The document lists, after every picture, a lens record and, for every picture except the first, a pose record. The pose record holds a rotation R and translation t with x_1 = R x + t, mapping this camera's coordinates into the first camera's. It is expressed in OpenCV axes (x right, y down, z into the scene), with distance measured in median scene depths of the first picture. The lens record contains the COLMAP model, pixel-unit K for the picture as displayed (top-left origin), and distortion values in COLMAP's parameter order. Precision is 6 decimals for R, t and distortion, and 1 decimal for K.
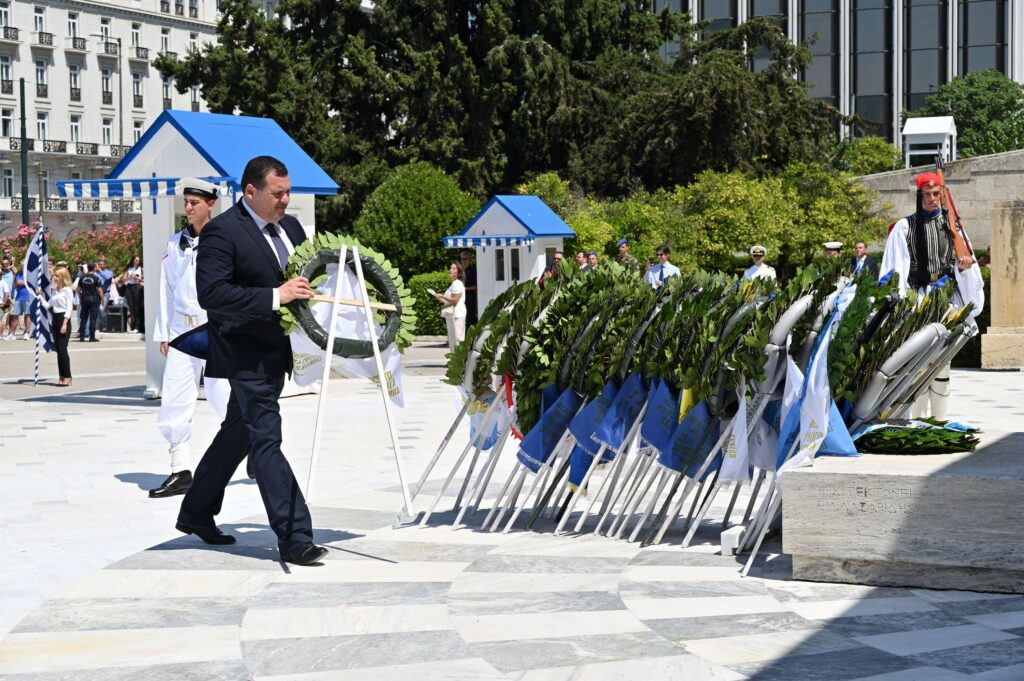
lens RADIAL K [[1698.1, 0, 512.0], [0, 1698.1, 343.4], [0, 0, 1]] dist [0.028499, 0.000000]
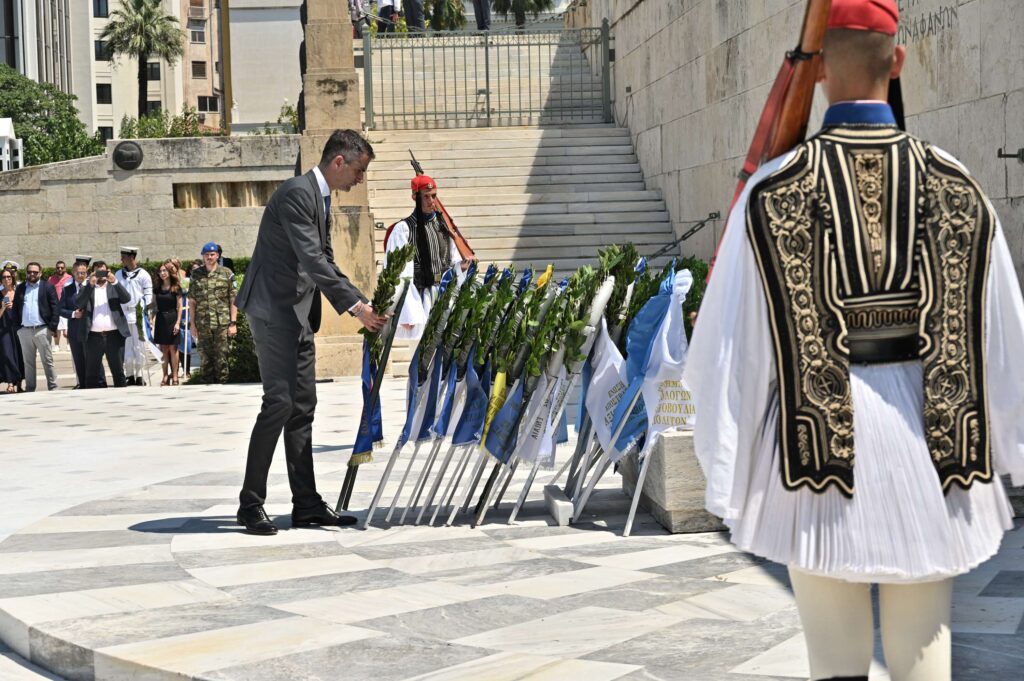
lens RADIAL K [[1973.1, 0, 512.0], [0, 1973.1, 339.5], [0, 0, 1]] dist [0.029546, 0.000000]
pose [[0.850756, -0.036325, 0.524304, -0.333472], [0.047411, 0.998846, -0.007728, 0.009300], [-0.523418, 0.031433, 0.851496, -0.029339]]
